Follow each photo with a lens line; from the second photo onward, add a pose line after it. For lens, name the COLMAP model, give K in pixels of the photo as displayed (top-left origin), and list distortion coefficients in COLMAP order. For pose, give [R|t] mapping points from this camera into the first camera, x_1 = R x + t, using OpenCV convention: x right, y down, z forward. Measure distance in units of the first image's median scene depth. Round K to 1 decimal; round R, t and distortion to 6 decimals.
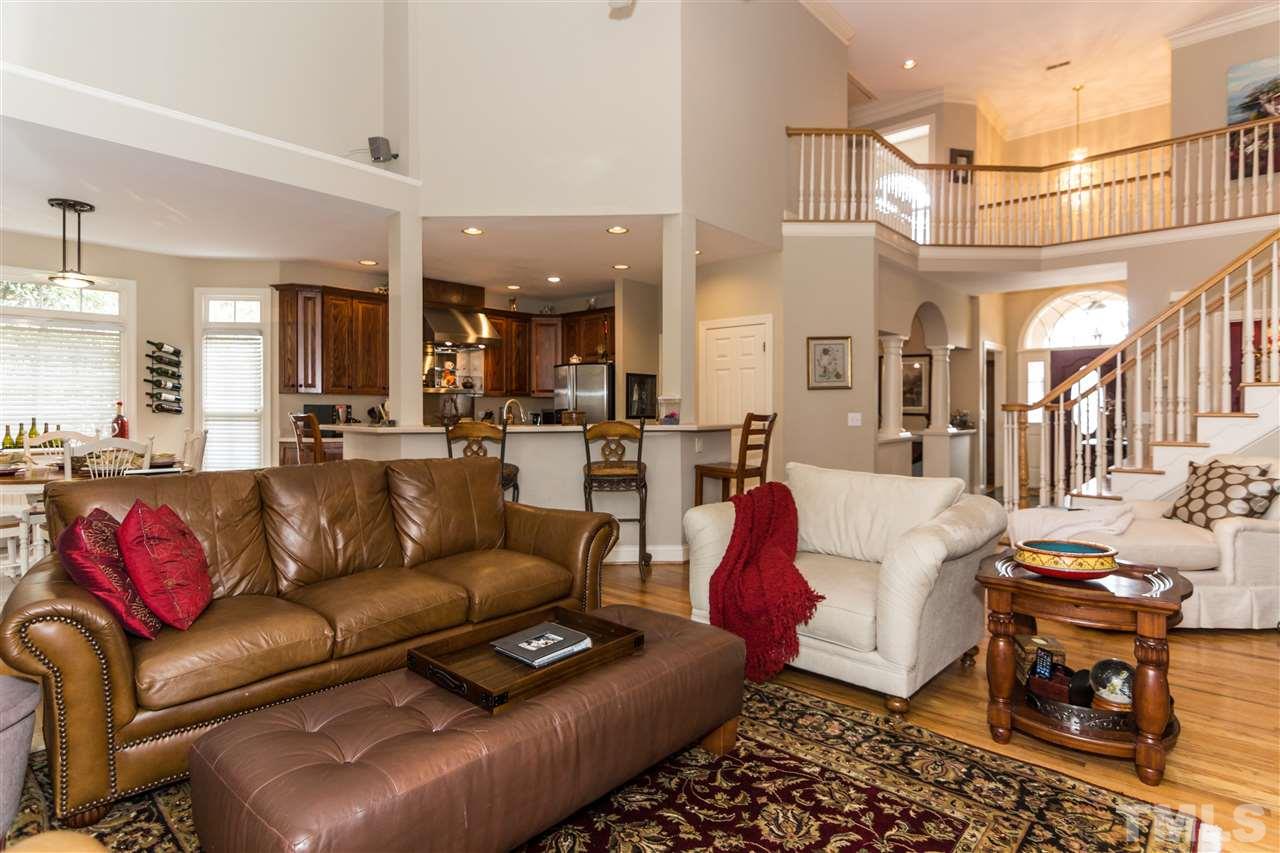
lens RADIAL K [[675.9, 0, 639.4], [0, 675.9, 408.6], [0, 0, 1]] dist [0.013401, -0.000050]
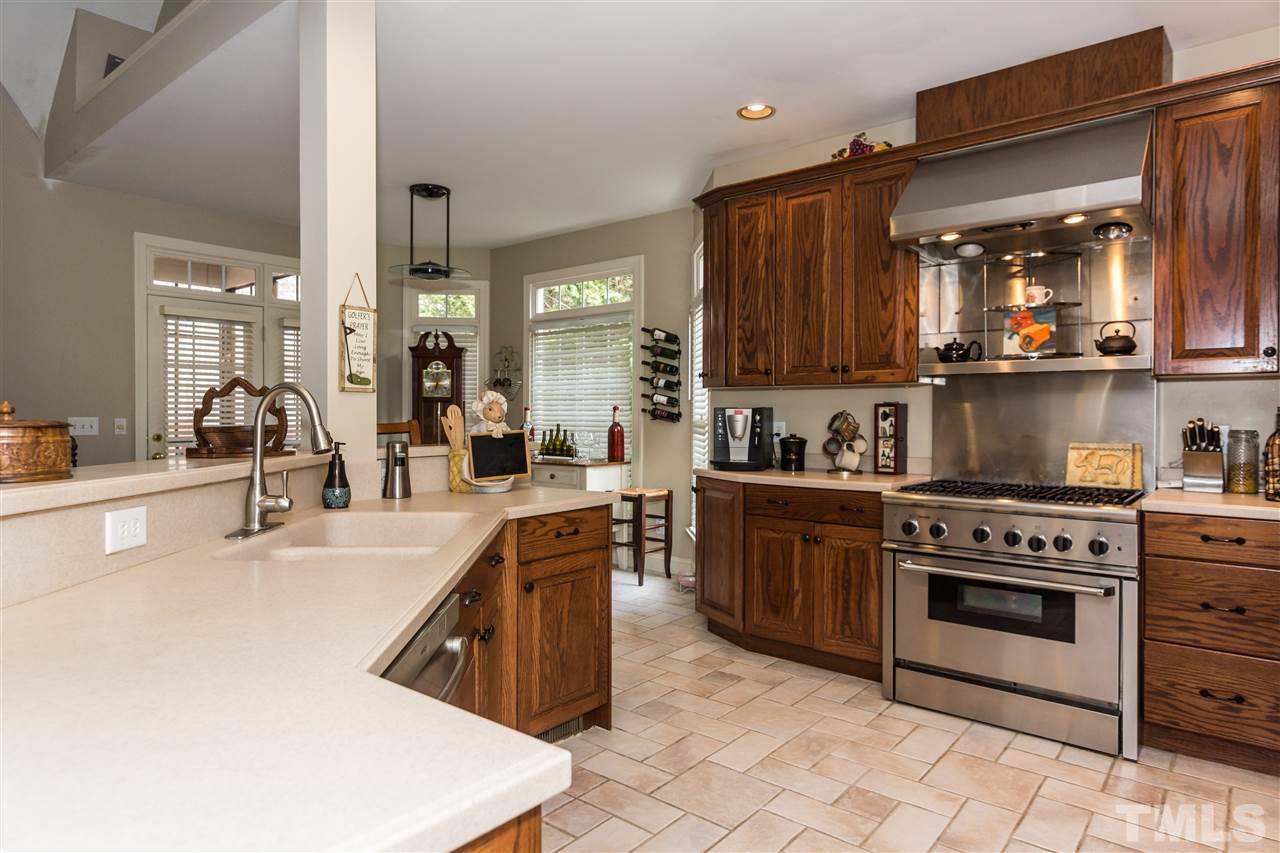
lens RADIAL K [[754.0, 0, 640.0], [0, 754.0, 426.5], [0, 0, 1]] dist [-0.000347, -0.000314]
pose [[0.021998, 0.014690, -0.999650, 0.140353], [-0.004583, 0.999883, 0.014593, 0.001267], [0.999748, 0.004260, 0.022063, 0.935560]]
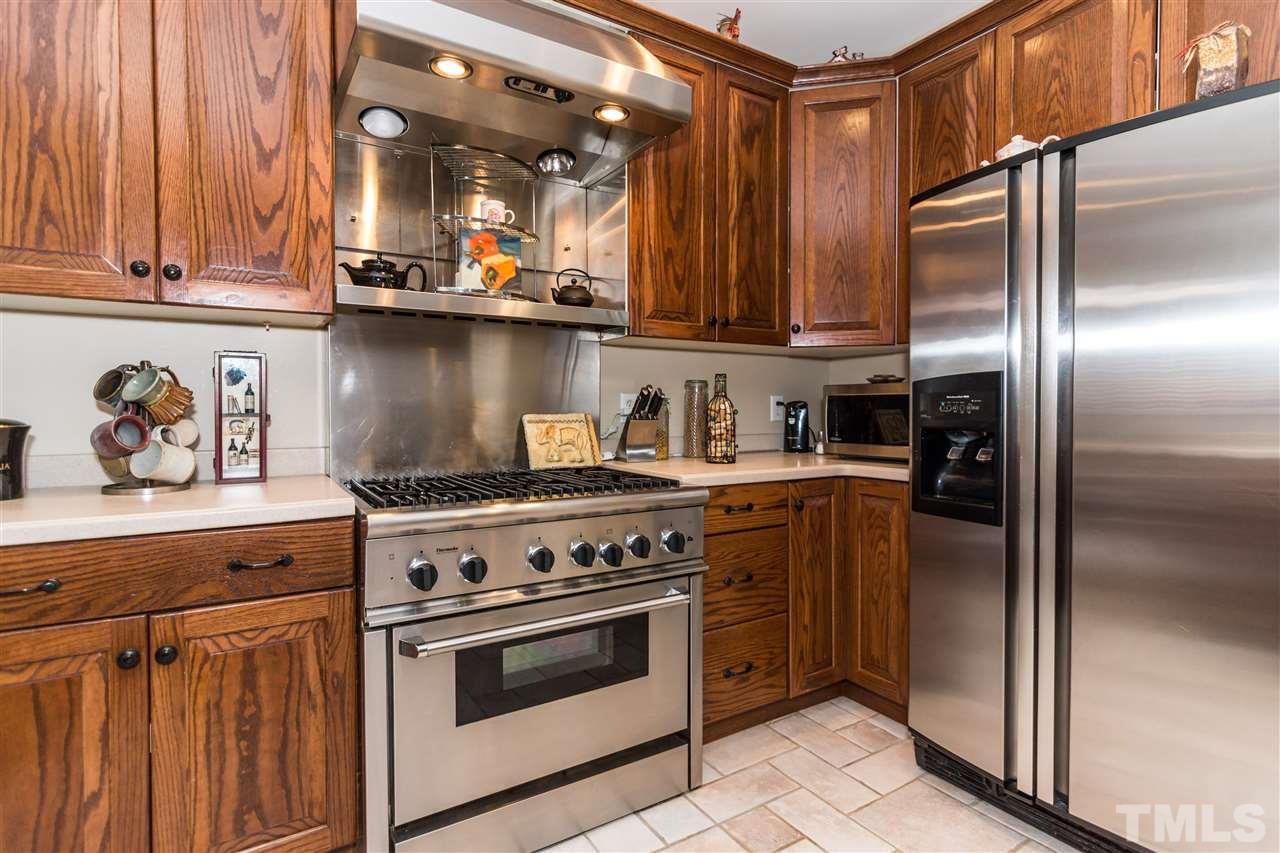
lens RADIAL K [[637.1, 0, 644.3], [0, 637.1, 419.6], [0, 0, 1]] dist [-0.000698, 0.000263]
pose [[0.959430, 0.005842, -0.281888, -0.185963], [-0.000689, 0.999831, 0.018373, 0.013859], [0.281947, -0.017434, 0.959271, 0.930422]]
